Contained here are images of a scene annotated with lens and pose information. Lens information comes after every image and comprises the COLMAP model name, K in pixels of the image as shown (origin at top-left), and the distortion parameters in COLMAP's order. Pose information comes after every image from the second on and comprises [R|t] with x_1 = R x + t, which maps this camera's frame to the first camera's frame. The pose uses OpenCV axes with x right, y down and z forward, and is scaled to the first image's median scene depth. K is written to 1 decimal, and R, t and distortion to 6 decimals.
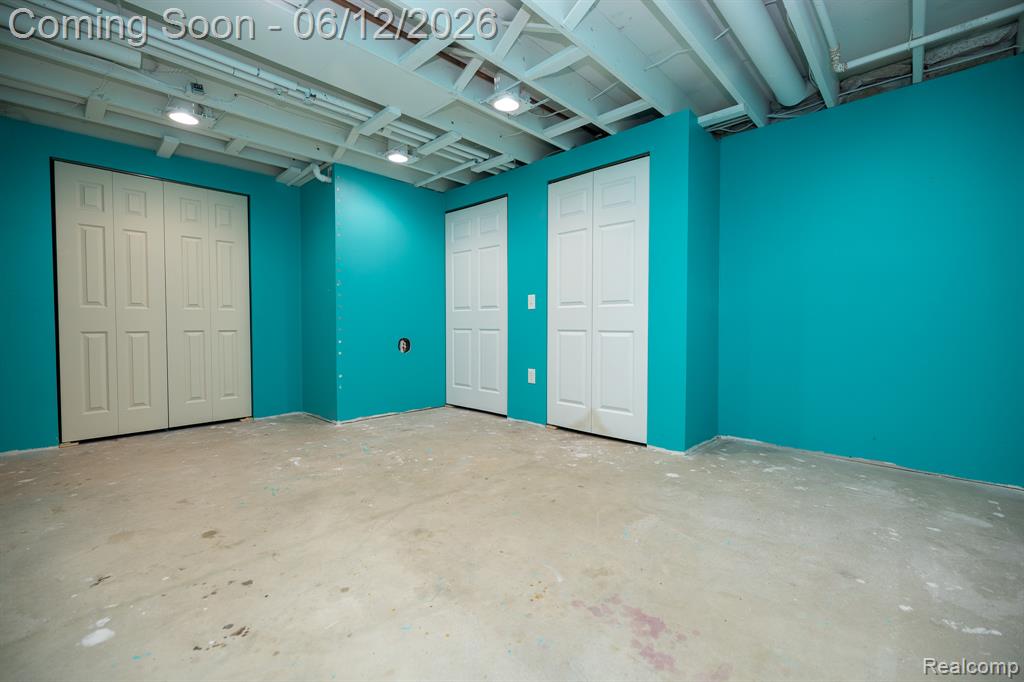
lens RADIAL K [[430.4, 0, 515.0], [0, 430.4, 337.4], [0, 0, 1]] dist [0.000953, 0.000705]
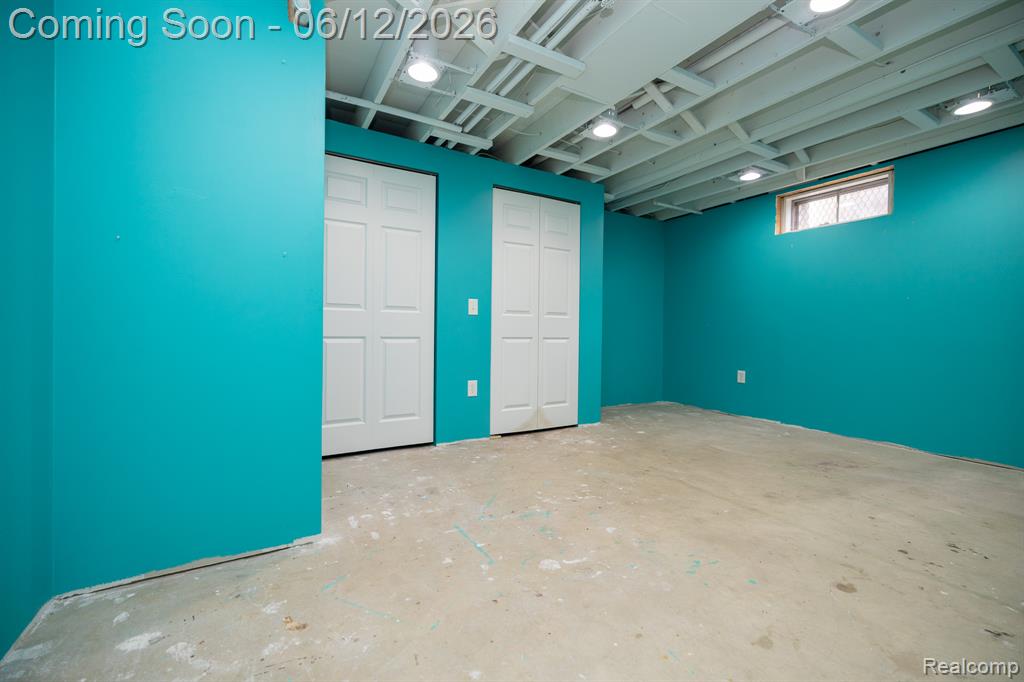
lens RADIAL K [[430.4, 0, 514.0], [0, 430.4, 337.3], [0, 0, 1]] dist [0.000953, 0.000705]
pose [[0.283814, -0.010039, 0.958827, -1.020656], [0.016333, 0.999851, 0.005634, -0.027417], [-0.958740, 0.014061, 0.283935, 0.829779]]
